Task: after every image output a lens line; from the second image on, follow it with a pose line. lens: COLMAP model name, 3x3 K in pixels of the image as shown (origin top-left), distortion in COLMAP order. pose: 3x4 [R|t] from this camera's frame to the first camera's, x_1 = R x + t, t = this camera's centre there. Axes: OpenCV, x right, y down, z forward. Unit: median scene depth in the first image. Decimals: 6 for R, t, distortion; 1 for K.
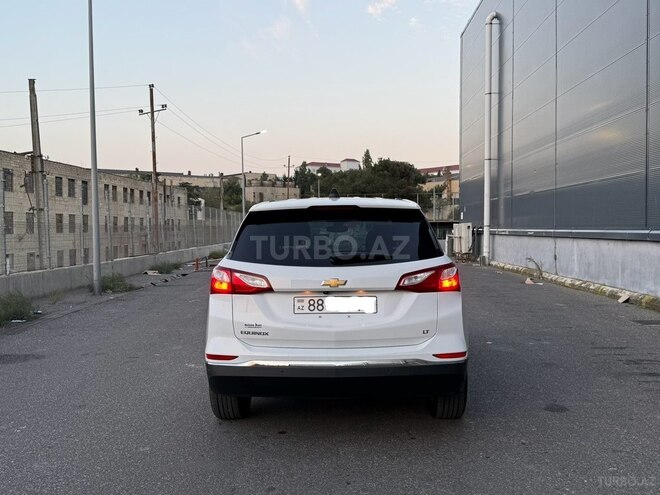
lens RADIAL K [[671.7, 0, 330.5], [0, 671.7, 232.7], [0, 0, 1]] dist [0.067697, -0.006138]
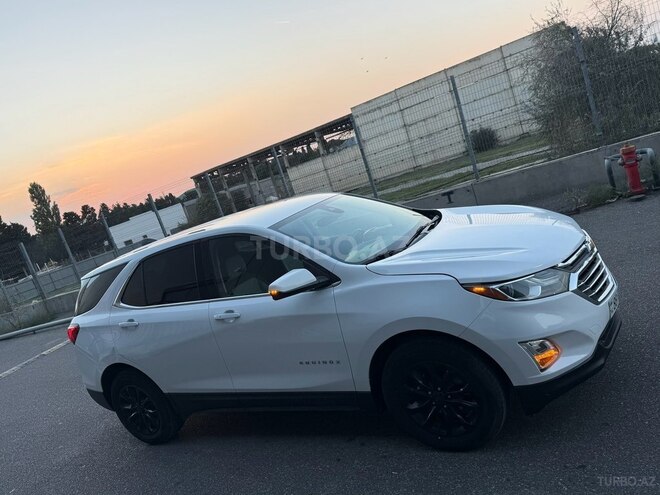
lens RADIAL K [[504.5, 0, 330.0], [0, 504.5, 247.5], [0, 0, 1]] dist [0.110070, -0.181667]
pose [[-0.449408, 0.305788, -0.839361, 0.756059], [0.319418, 0.932478, 0.168690, -0.110114], [0.834269, -0.192297, -0.516737, 1.941588]]
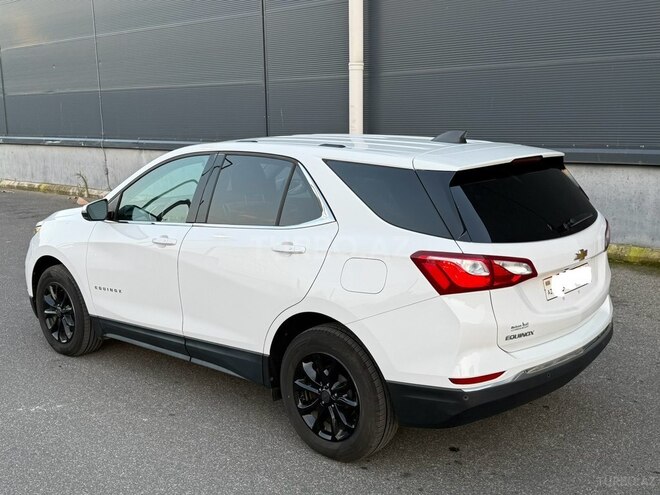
lens RADIAL K [[729.9, 0, 330.0], [0, 729.9, 247.5], [0, 0, 1]] dist [0.133288, -0.004557]
pose [[0.654026, -0.135802, 0.744182, -0.771000], [0.015744, 0.985985, 0.166091, -0.079372], [-0.756308, -0.096912, 0.646998, 0.578205]]
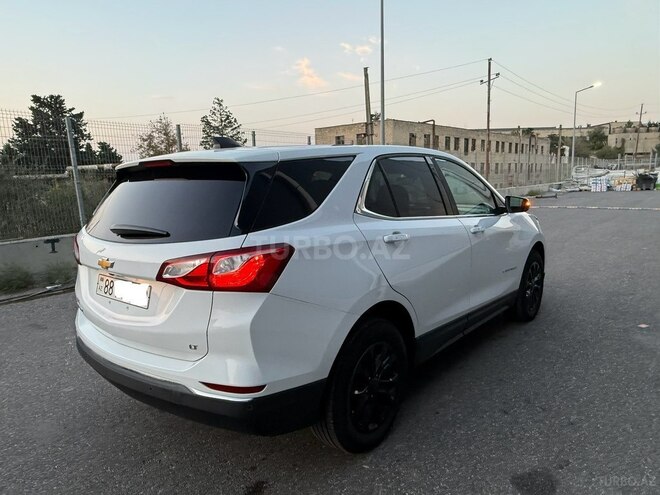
lens RADIAL K [[461.6, 0, 330.0], [0, 461.6, 247.5], [0, 0, 1]] dist [-0.001509, 0.000494]
pose [[0.783415, 0.082688, -0.615973, 0.477640], [0.015259, 0.988252, 0.152069, -0.018549], [0.621311, -0.128532, 0.772950, 0.669275]]
